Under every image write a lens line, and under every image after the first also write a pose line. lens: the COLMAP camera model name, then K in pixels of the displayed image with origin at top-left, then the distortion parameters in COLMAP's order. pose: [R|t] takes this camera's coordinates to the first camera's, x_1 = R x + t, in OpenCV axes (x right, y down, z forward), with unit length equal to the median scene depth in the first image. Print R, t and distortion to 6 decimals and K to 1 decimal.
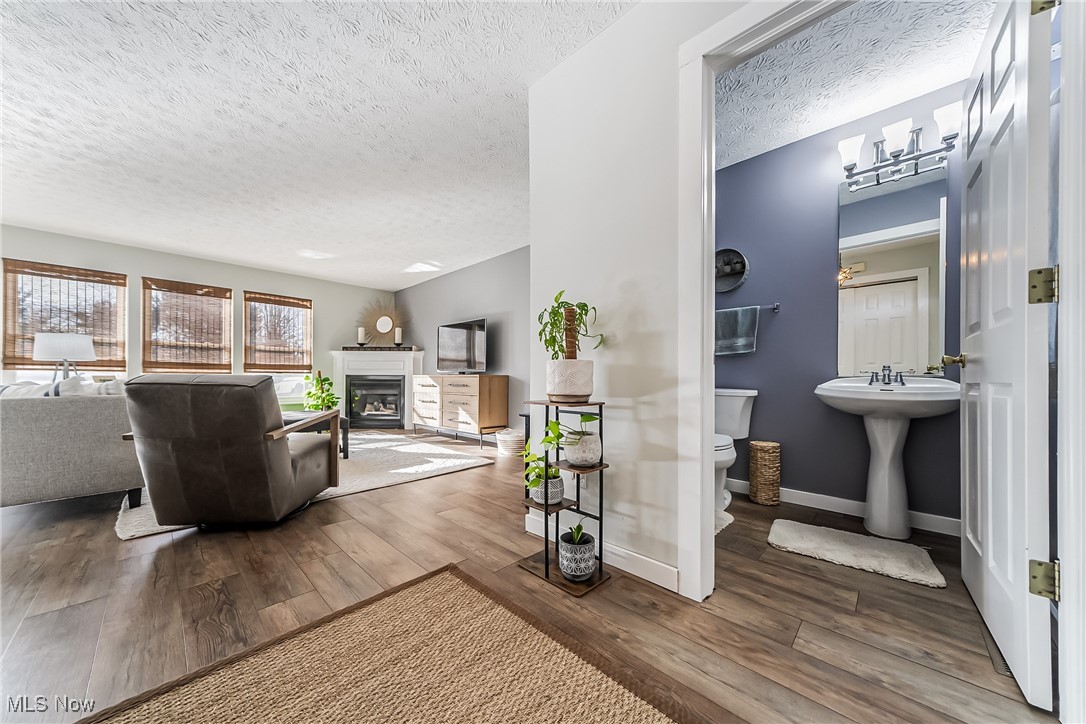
lens RADIAL K [[365.8, 0, 542.3], [0, 365.8, 375.5], [0, 0, 1]] dist [-0.000195, -0.000020]
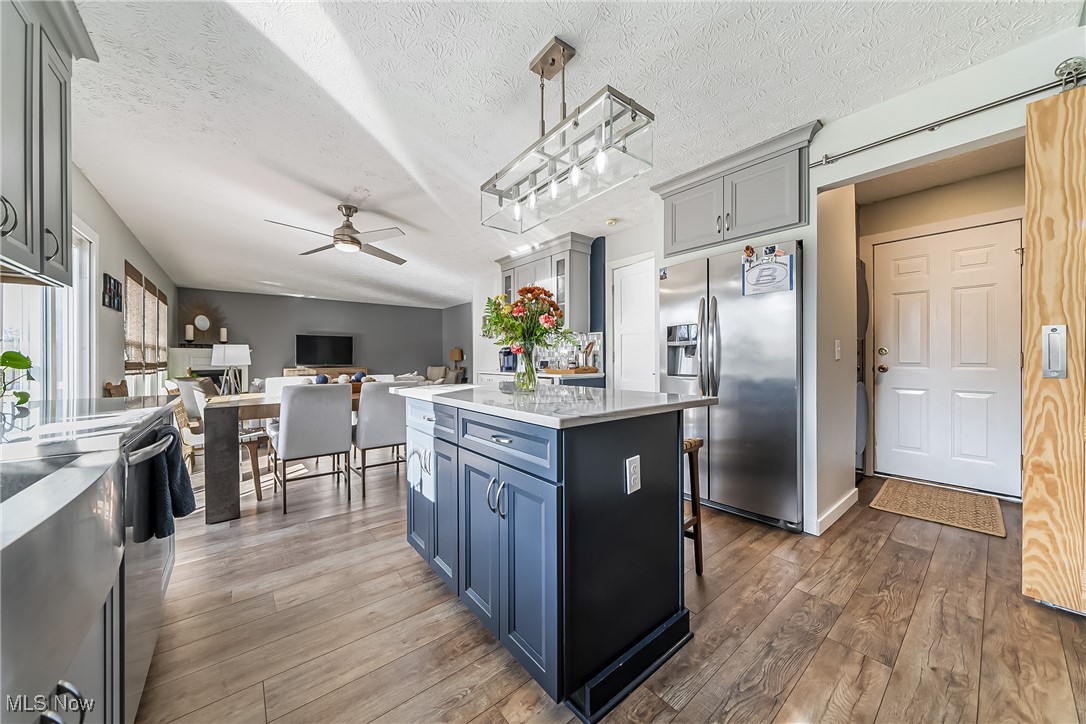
lens RADIAL K [[383.3, 0, 537.0], [0, 383.3, 360.8], [0, 0, 1]] dist [0.001185, 0.000099]
pose [[0.153462, -0.004473, 0.988144, -1.670848], [-0.003632, 0.999980, 0.005090, -0.045823], [-0.988148, -0.004370, 0.153443, -0.160586]]
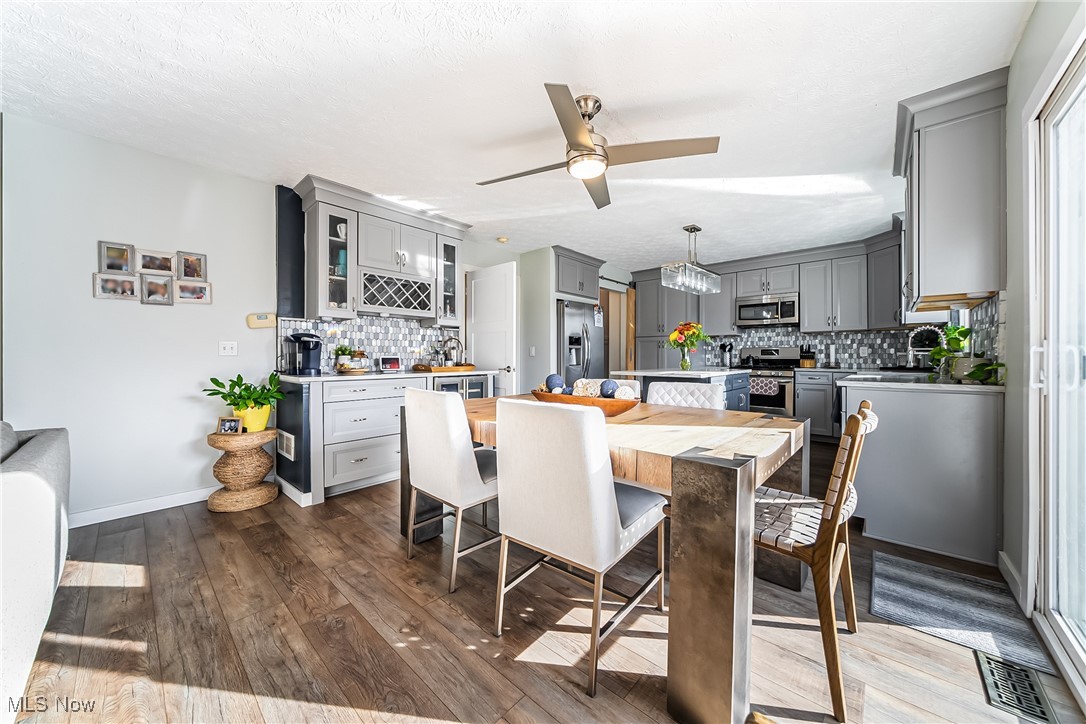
lens RADIAL K [[383.3, 0, 537.0], [0, 383.3, 360.8], [0, 0, 1]] dist [0.001185, 0.000099]
pose [[-0.999949, -0.002507, -0.009749, -1.021575], [-0.002594, 0.999956, 0.009001, -0.041834], [0.009726, 0.009025, -0.999912, 0.650656]]
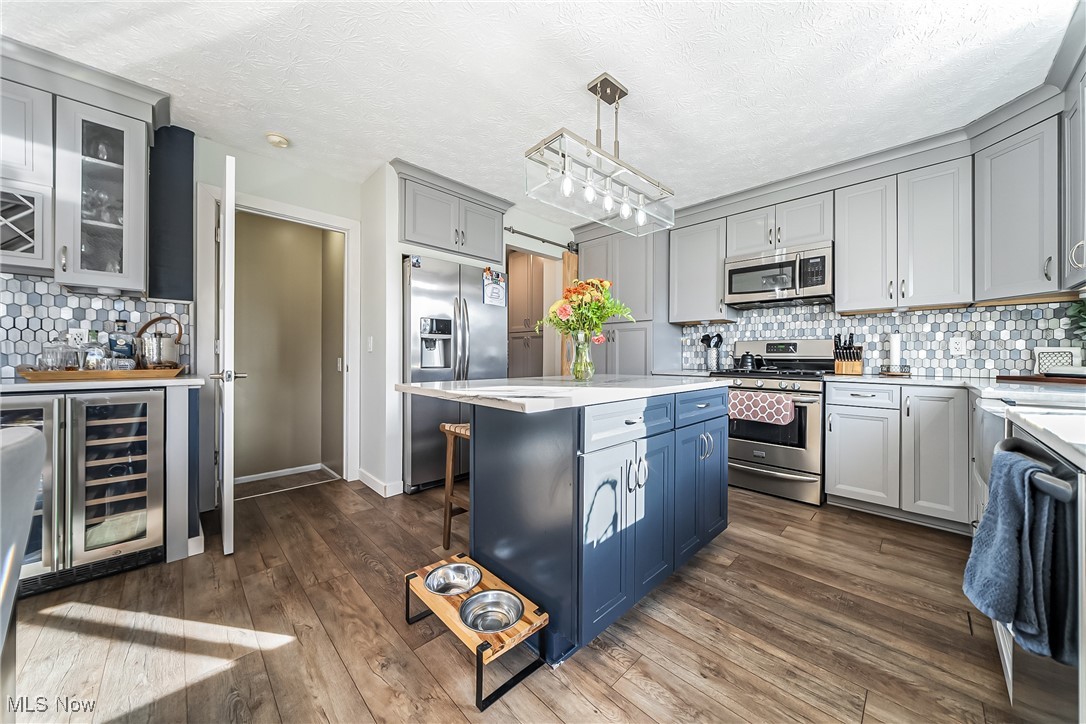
lens RADIAL K [[378.7, 0, 539.2], [0, 378.7, 361.4], [0, 0, 1]] dist [-0.001182, -0.000076]
pose [[-0.998928, -0.008139, 0.045578, -1.292900], [-0.007644, 0.999910, 0.011018, -0.039129], [-0.045663, 0.010658, -0.998900, 0.256465]]
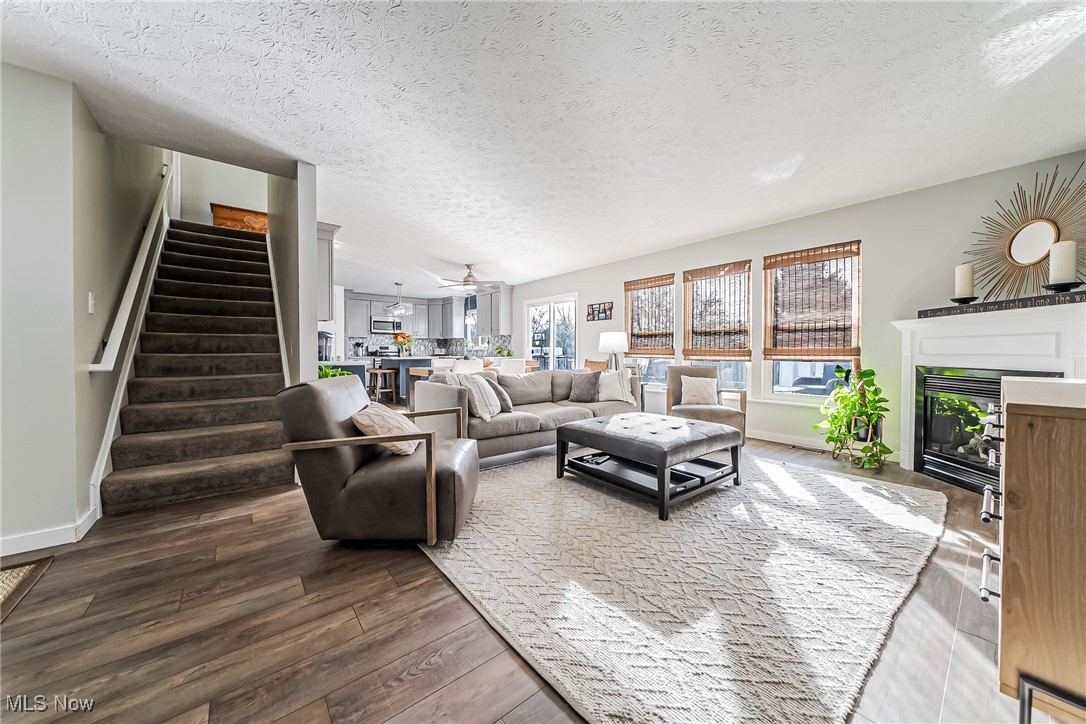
lens RADIAL K [[377.8, 0, 545.0], [0, 377.8, 349.9], [0, 0, 1]] dist [0.001724, 0.000126]
pose [[-0.122789, -0.009537, -0.992387, 0.057510], [0.006238, 0.999927, -0.010381, -0.024368], [0.992413, -0.007465, -0.122721, 0.627448]]
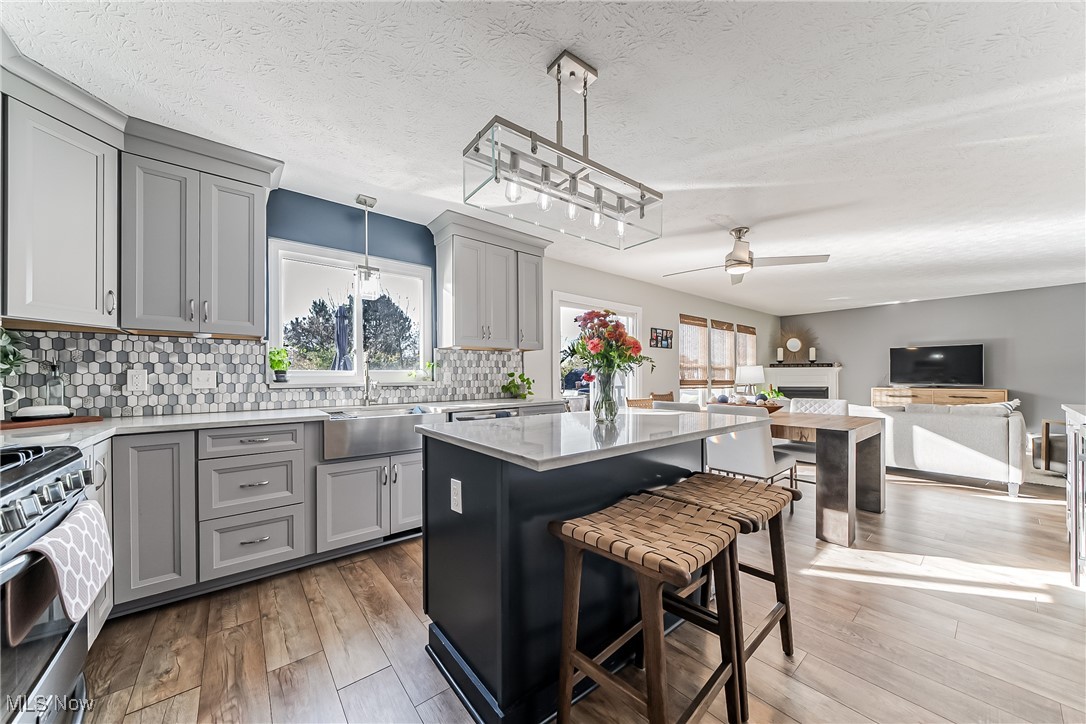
lens RADIAL K [[376.1, 0, 538.7], [0, 376.1, 375.5], [0, 0, 1]] dist [-0.001454, -0.000162]
pose [[0.990888, -0.006213, -0.134543, -1.331068], [0.006846, 0.999968, 0.004237, -0.059097], [0.134512, -0.005119, 0.990899, -0.421264]]
